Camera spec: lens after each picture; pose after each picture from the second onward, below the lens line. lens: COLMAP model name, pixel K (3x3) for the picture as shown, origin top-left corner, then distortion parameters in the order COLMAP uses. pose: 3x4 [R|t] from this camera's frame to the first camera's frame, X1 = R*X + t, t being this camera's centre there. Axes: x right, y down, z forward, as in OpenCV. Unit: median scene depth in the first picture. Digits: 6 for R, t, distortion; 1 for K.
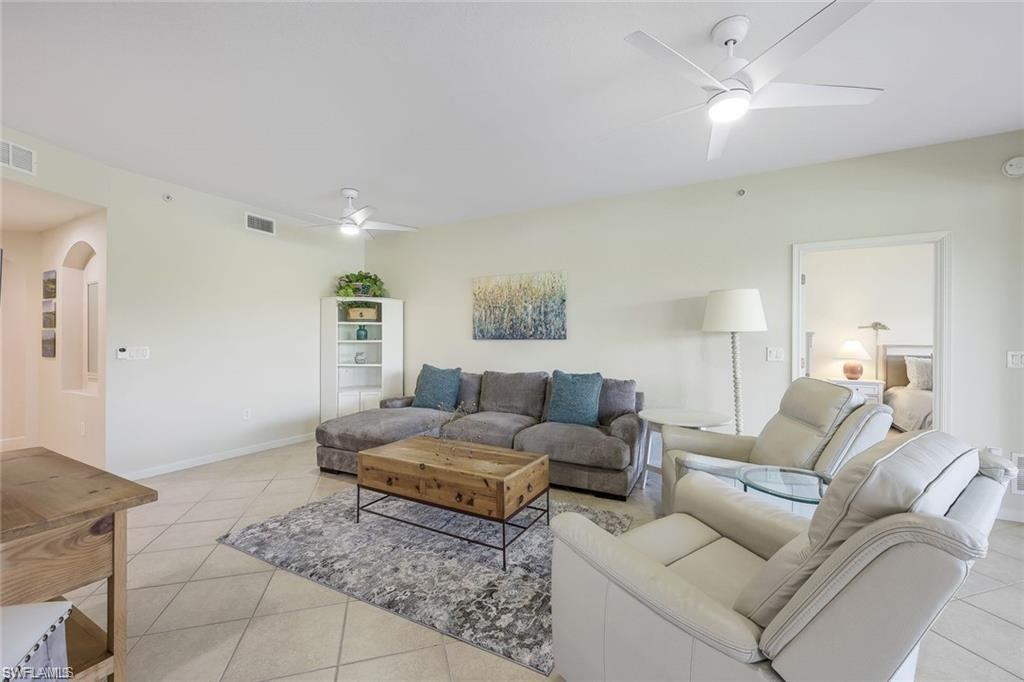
lens RADIAL K [[413.8, 0, 510.9], [0, 413.8, 339.0], [0, 0, 1]] dist [0.000065, -0.000103]
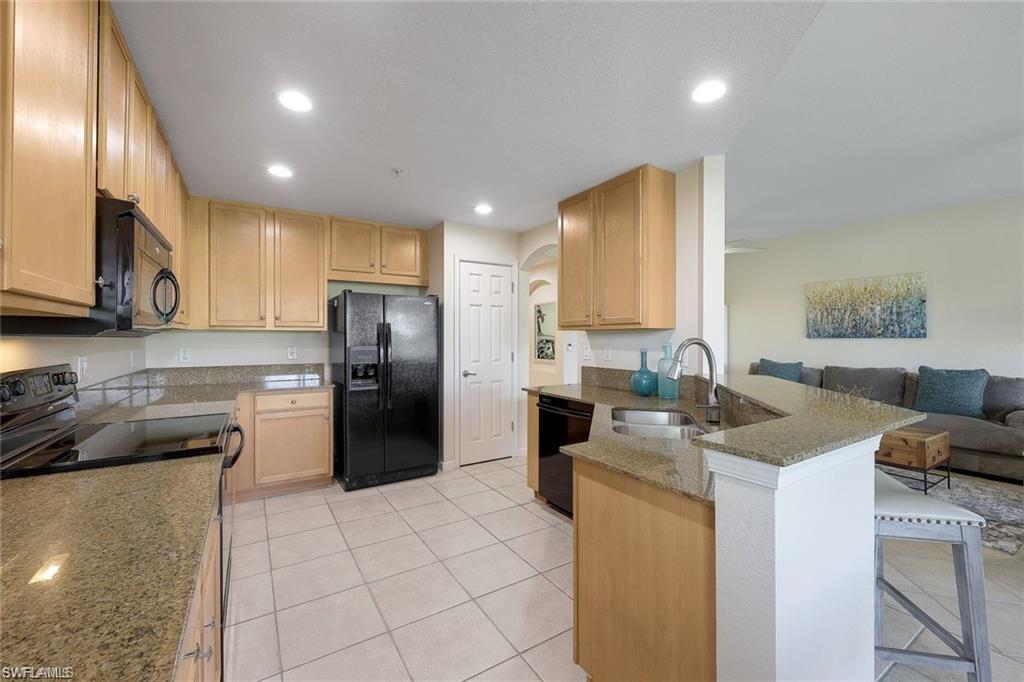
lens RADIAL K [[413.8, 0, 510.9], [0, 413.8, 339.0], [0, 0, 1]] dist [0.000065, -0.000103]
pose [[0.872041, -0.000826, -0.489432, -0.267549], [0.003017, 0.999989, 0.003689, -0.002839], [0.489424, -0.004693, 0.872033, -0.428327]]
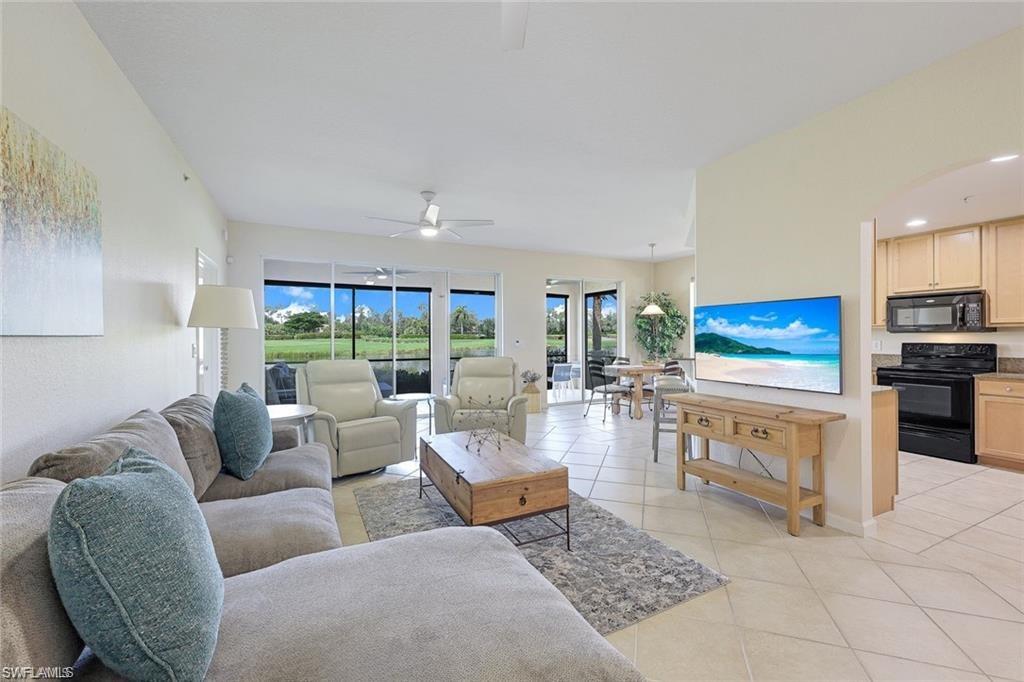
lens RADIAL K [[413.8, 0, 510.9], [0, 413.8, 339.0], [0, 0, 1]] dist [0.000065, -0.000103]
pose [[-0.815082, -0.001725, 0.579342, -0.468048], [0.001598, 0.999985, 0.005226, 0.003112], [-0.579343, 0.005186, -0.815067, 1.077277]]
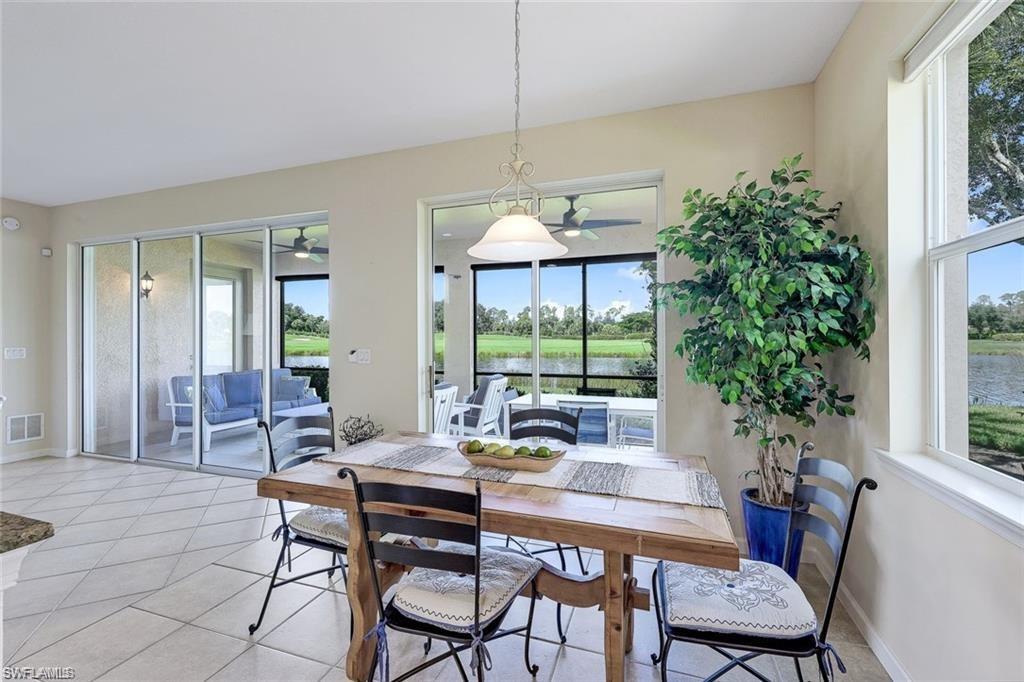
lens RADIAL K [[433.3, 0, 513.1], [0, 433.3, 337.3], [0, 0, 1]] dist [0.004634, 0.000297]
pose [[-0.166234, -0.000088, 0.986086, -0.394850], [0.001397, 0.999999, 0.000324, -0.005586], [-0.986085, 0.001431, -0.166234, -0.332070]]
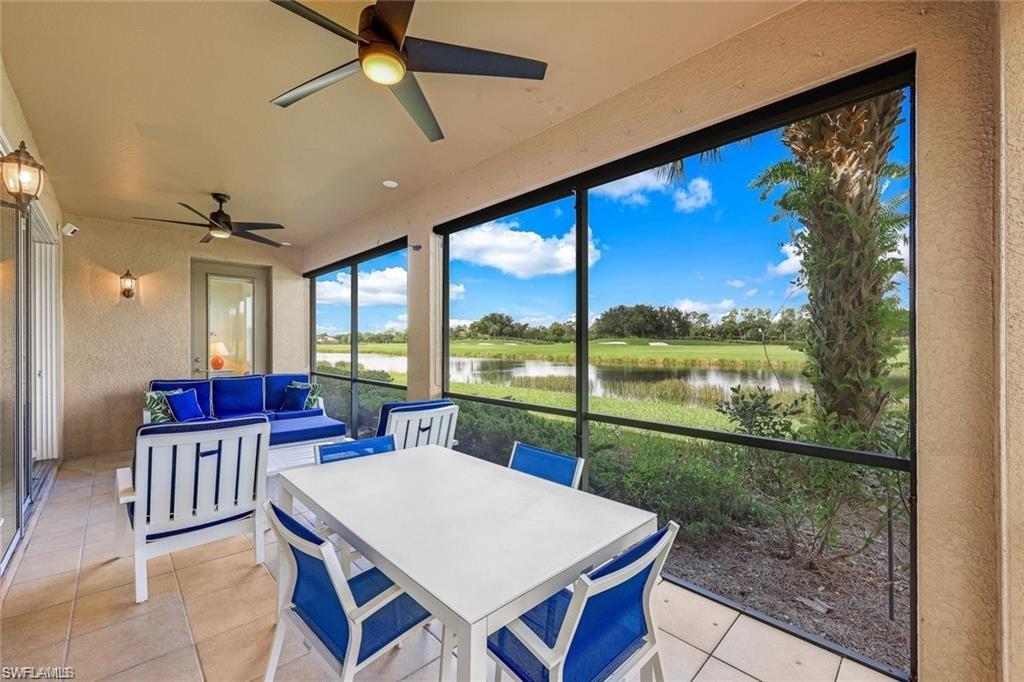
lens RADIAL K [[413.8, 0, 510.9], [0, 413.8, 339.0], [0, 0, 1]] dist [0.000065, -0.000103]
pose [[0.297279, 0.008444, 0.954753, 0.210954], [-0.000033, 0.999961, -0.008833, 0.004181], [-0.954791, 0.002595, 0.297268, -0.836010]]
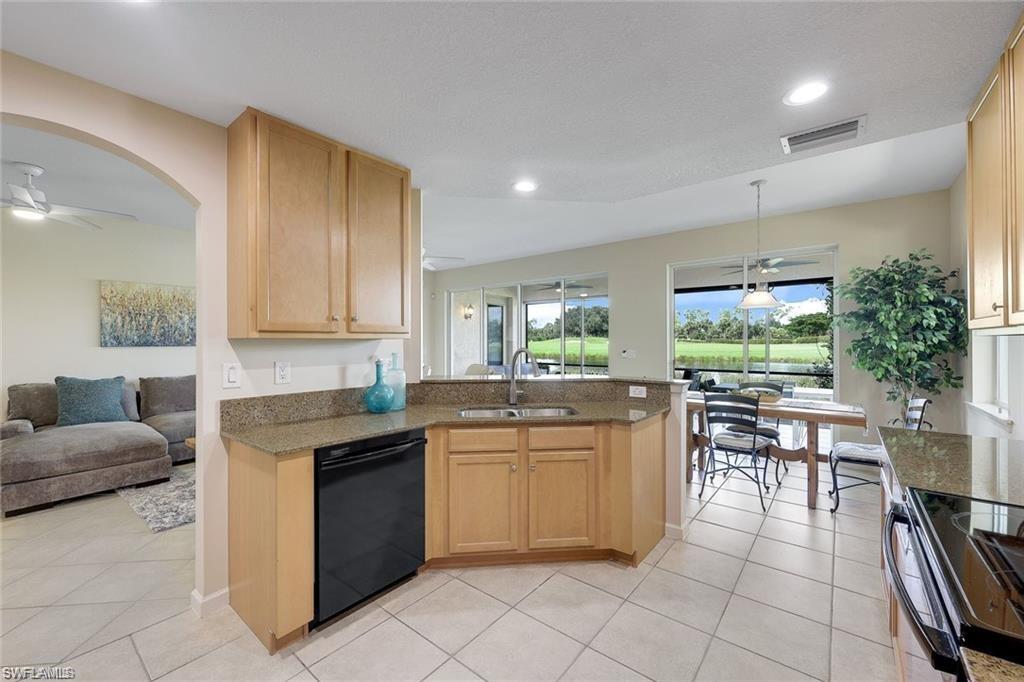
lens RADIAL K [[411.2, 0, 509.8], [0, 411.2, 342.5], [0, 0, 1]] dist [-0.000279, 0.000070]
pose [[0.182292, -0.003625, 0.983238, -0.906121], [0.000385, 0.999993, 0.003615, -0.012193], [-0.983244, -0.000280, 0.182292, -0.066768]]
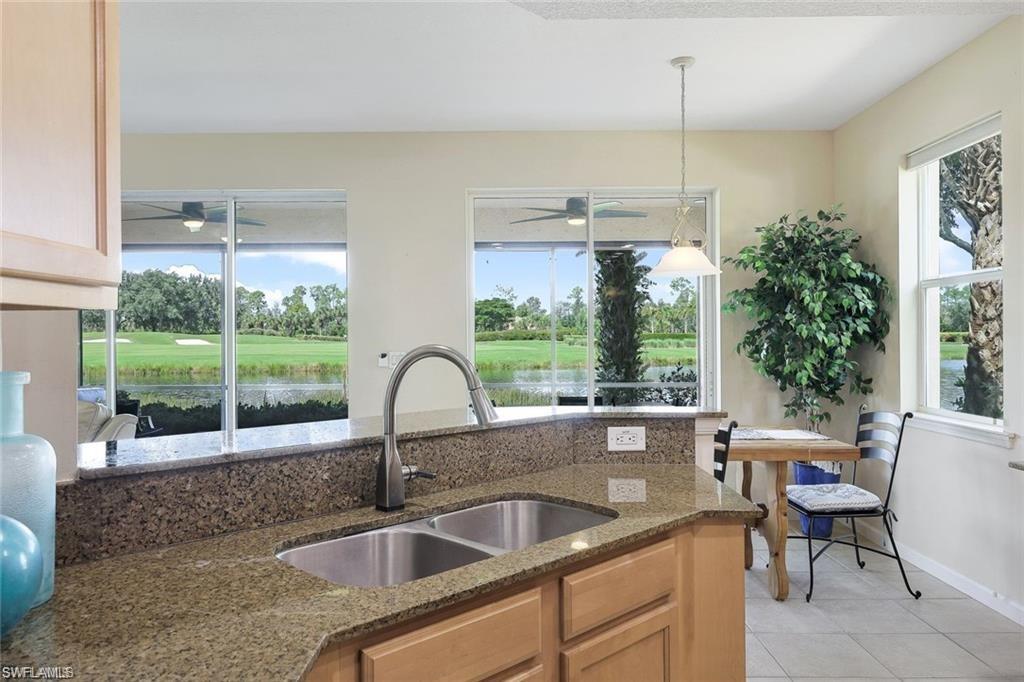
lens RADIAL K [[715.5, 0, 512.0], [0, 715.5, 341.0], [0, 0, 1]] dist [0.004582, 0.001021]
pose [[-0.475089, -0.001682, 0.879936, -0.656186], [0.004415, 0.999981, 0.004295, -0.005633], [-0.879927, 0.005925, -0.475072, 0.164186]]
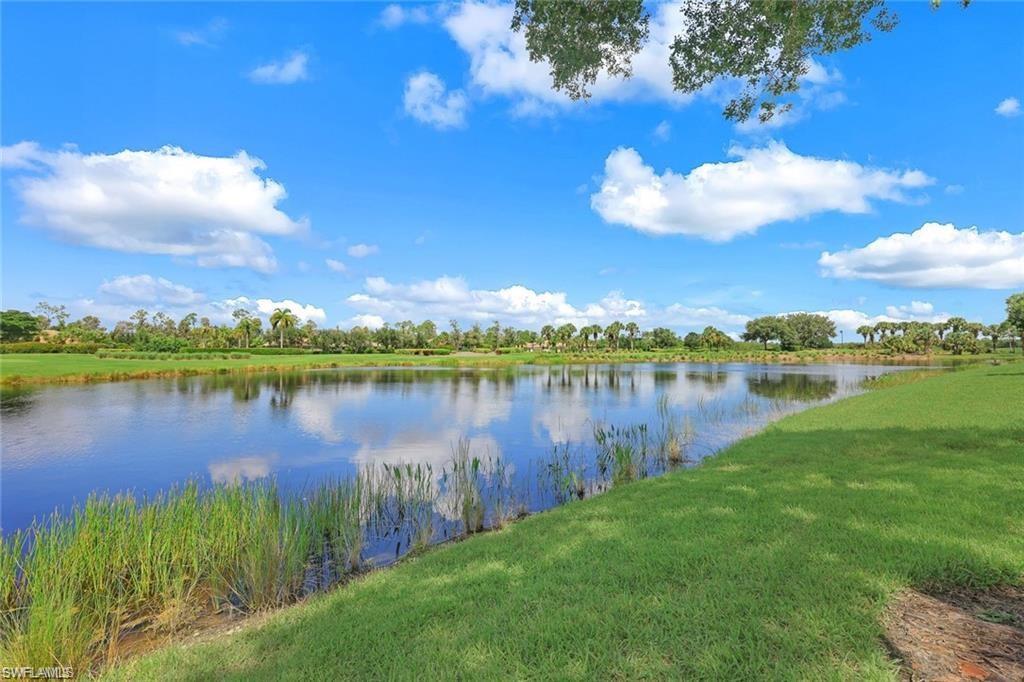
lens RADIAL K [[413.8, 0, 510.9], [0, 413.8, 339.0], [0, 0, 1]] dist [0.000065, -0.000103]
pose [[-0.961120, 0.010192, 0.275942, 1.397140], [0.001079, 0.999450, -0.033158, 0.069613], [-0.276128, -0.031571, -0.960602, -2.470267]]
